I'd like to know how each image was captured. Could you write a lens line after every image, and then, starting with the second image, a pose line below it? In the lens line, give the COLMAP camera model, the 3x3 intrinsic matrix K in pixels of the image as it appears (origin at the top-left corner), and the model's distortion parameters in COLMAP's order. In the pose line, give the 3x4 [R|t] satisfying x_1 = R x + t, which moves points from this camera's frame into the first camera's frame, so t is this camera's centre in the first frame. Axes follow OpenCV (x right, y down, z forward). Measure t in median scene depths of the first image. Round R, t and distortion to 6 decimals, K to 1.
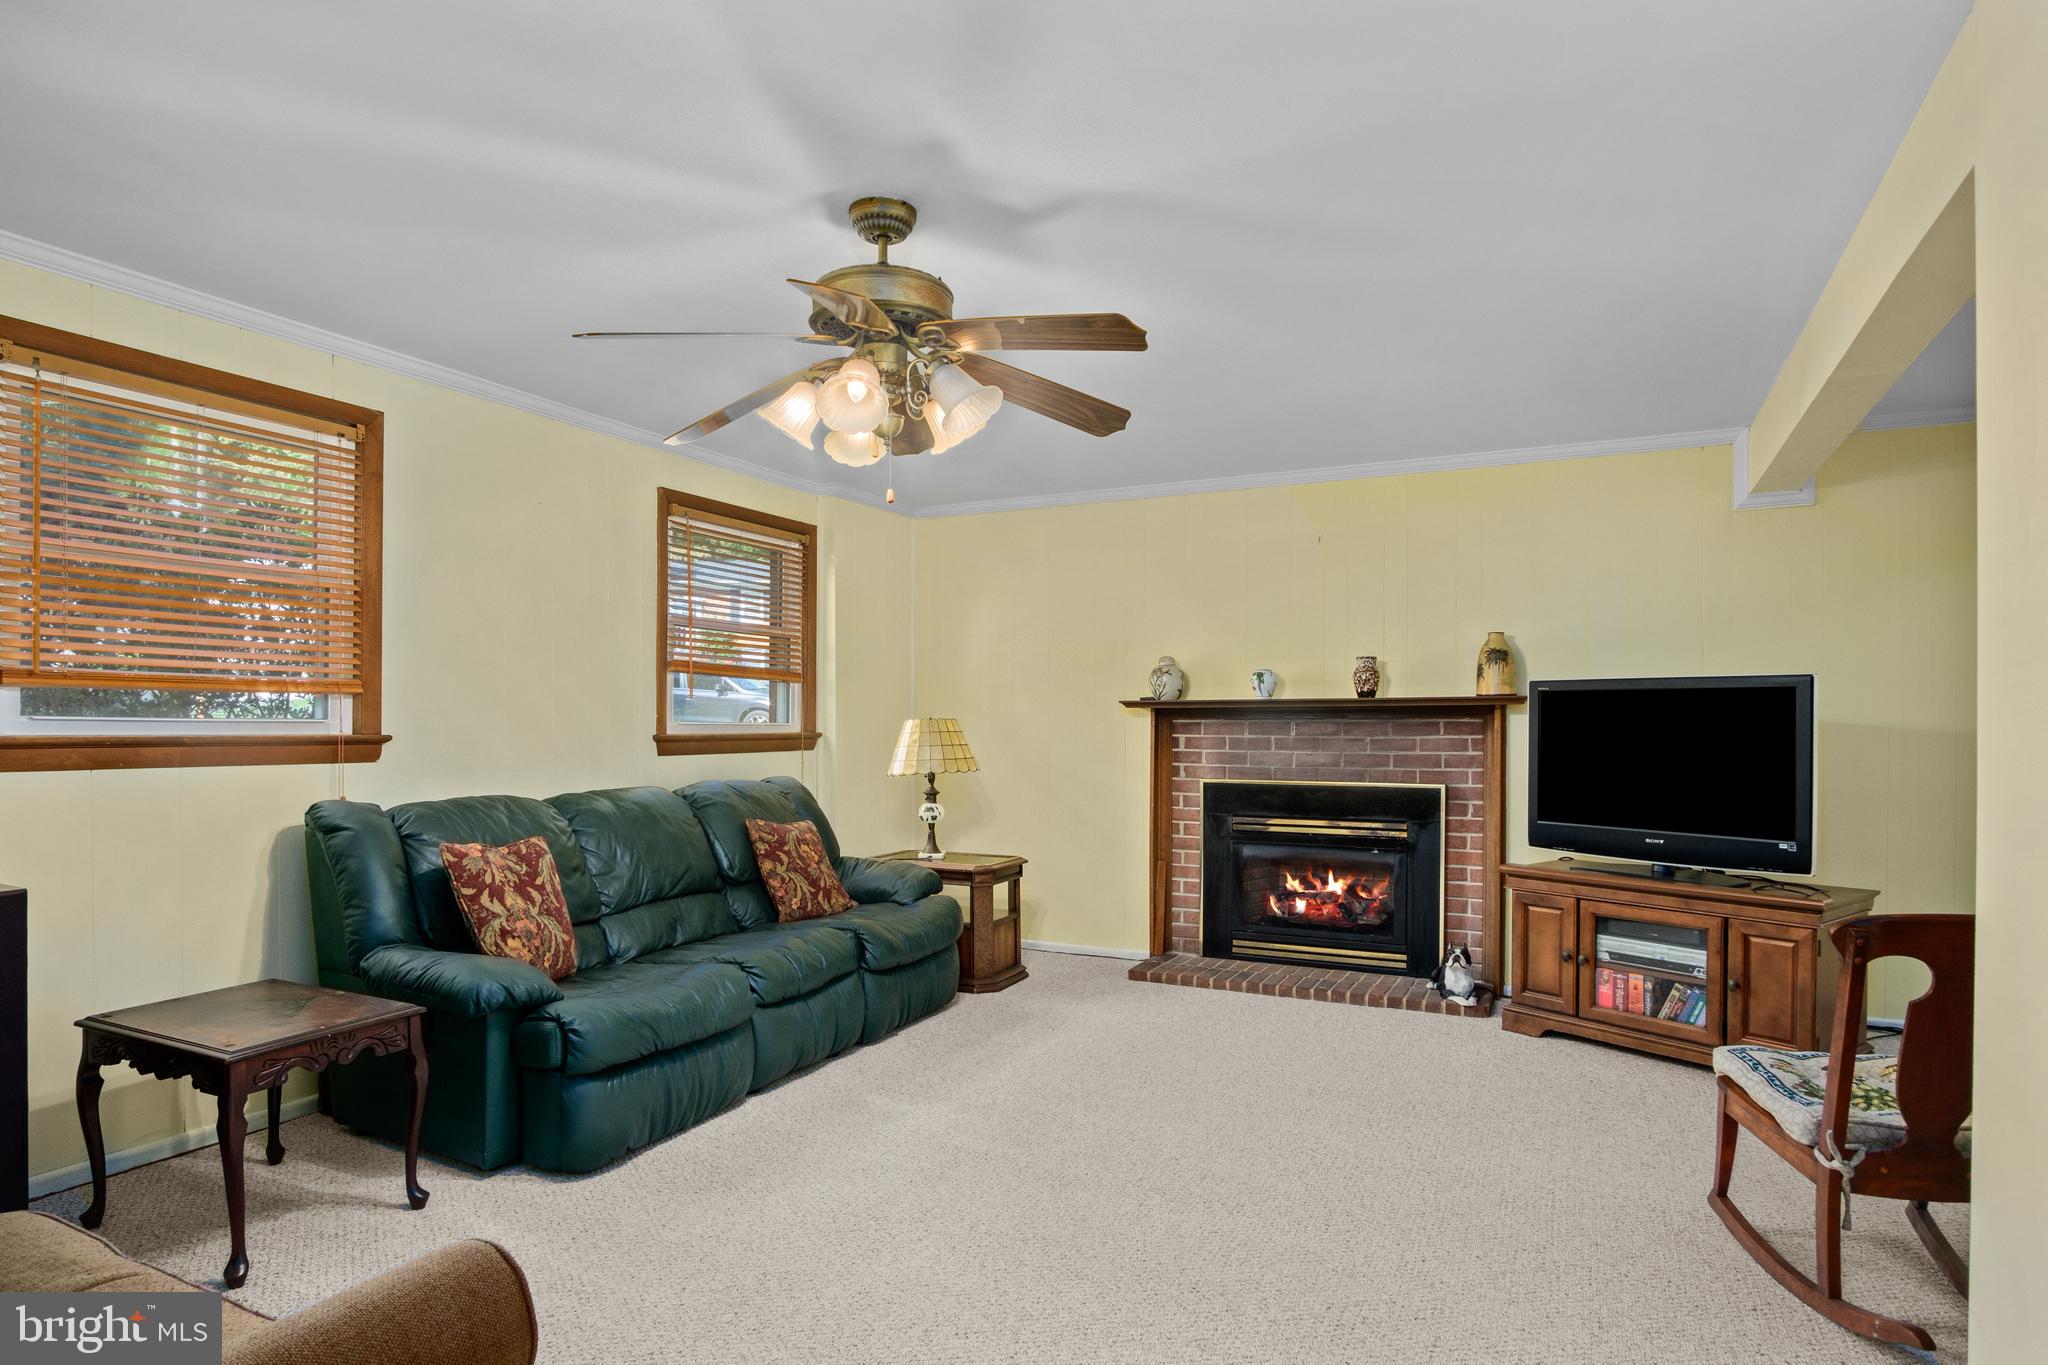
lens RADIAL K [[1123.7, 0, 1030.4], [0, 1123.7, 737.8], [0, 0, 1]] dist [-0.022667, 0.001416]
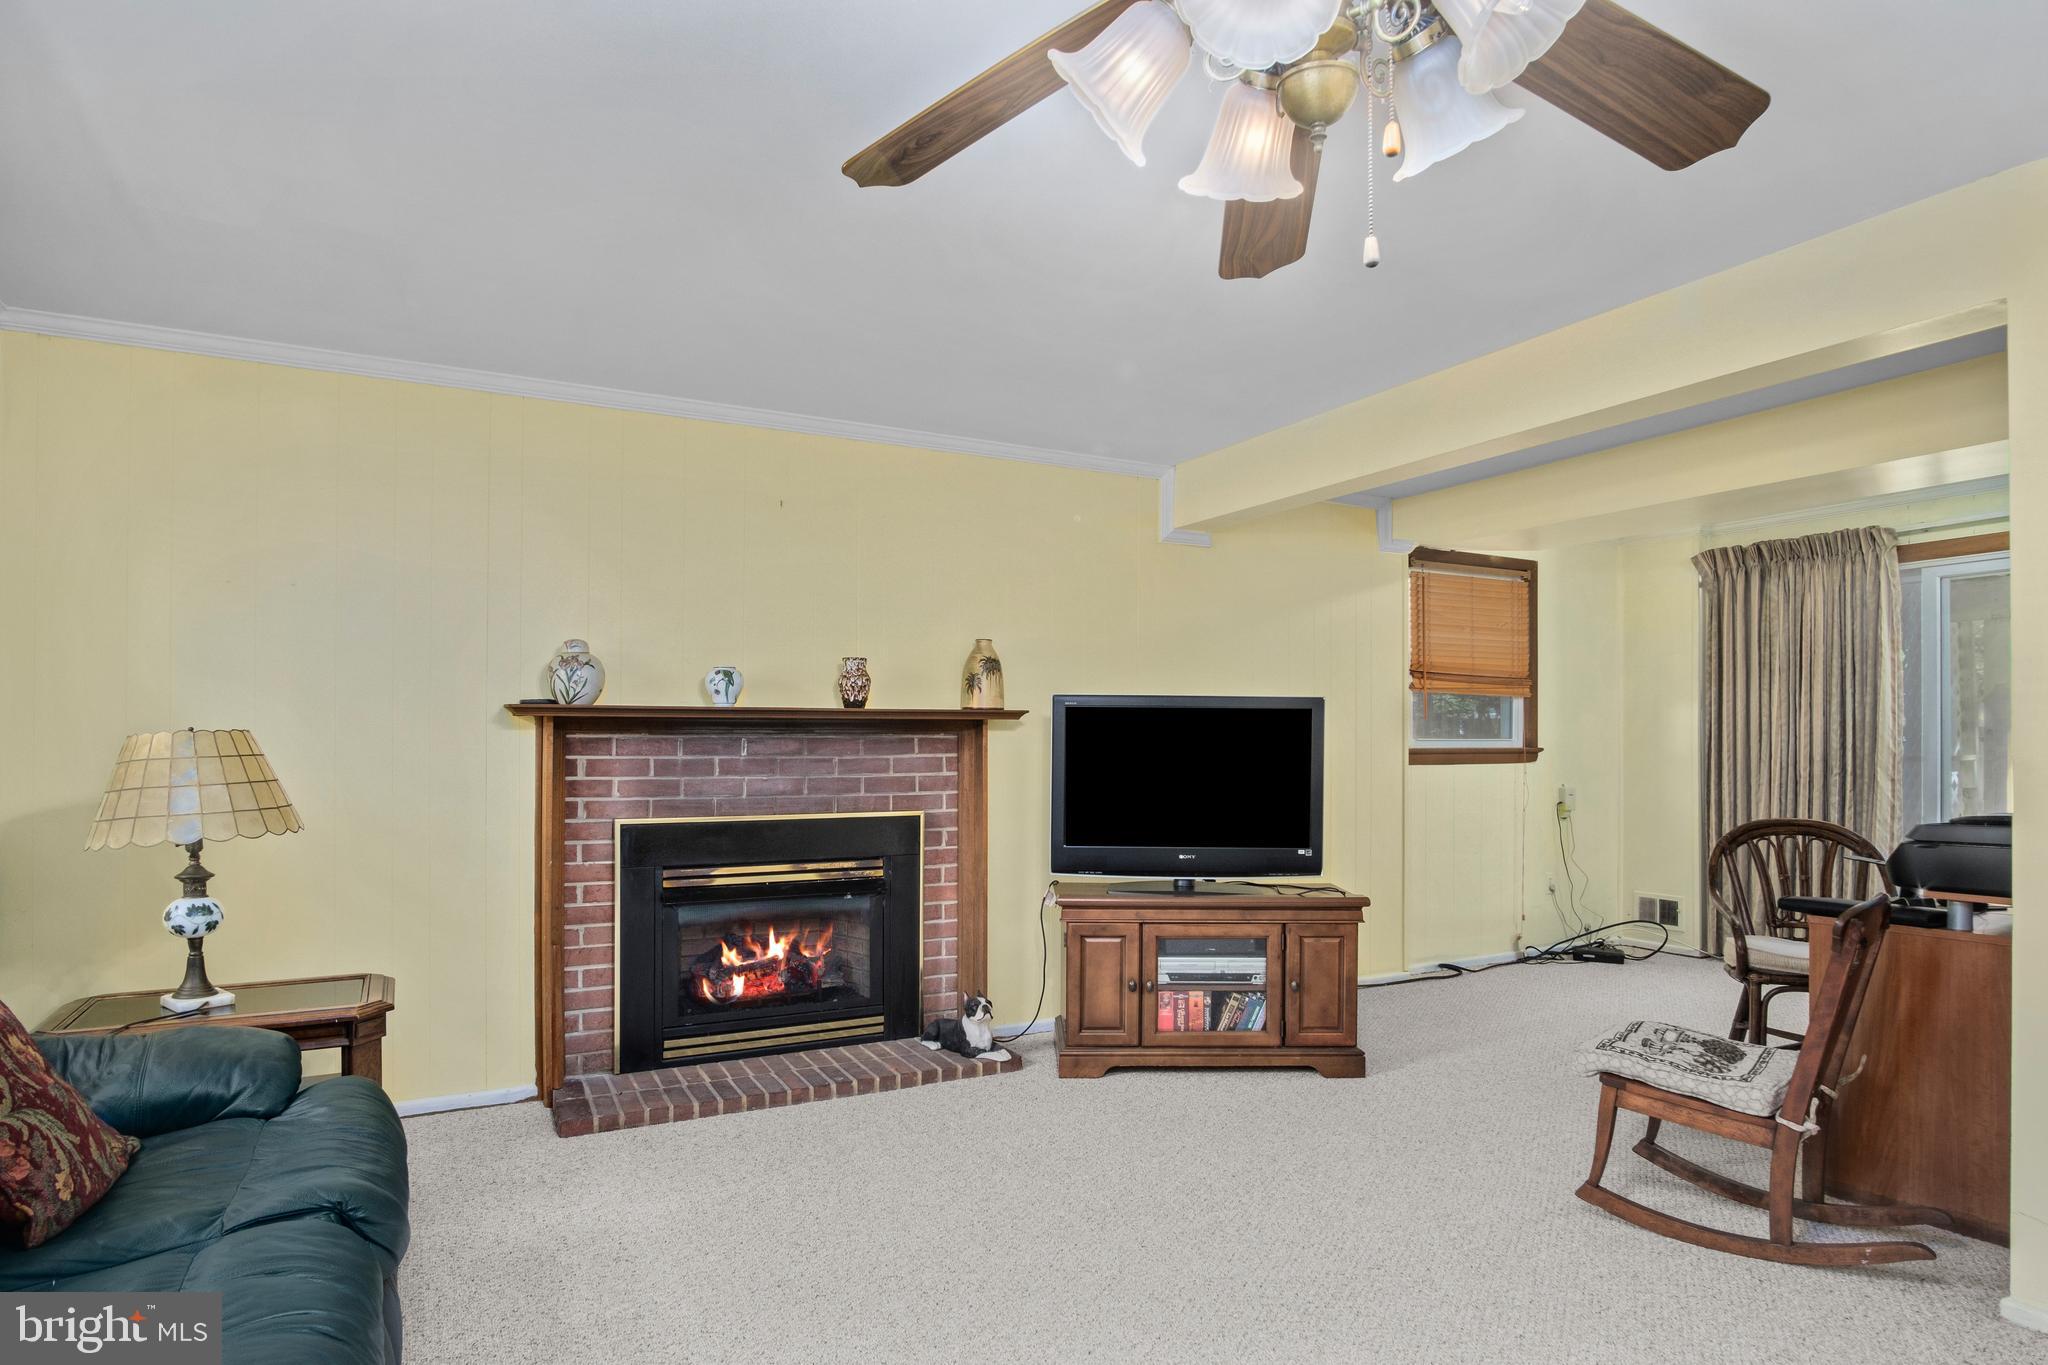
lens RADIAL K [[1123.7, 0, 1030.4], [0, 1123.7, 737.8], [0, 0, 1]] dist [-0.022667, 0.001416]
pose [[0.579040, 0.002932, 0.815294, -0.288970], [0.007463, 0.999933, -0.008896, -0.006277], [-0.815265, 0.011236, 0.578980, 0.423353]]
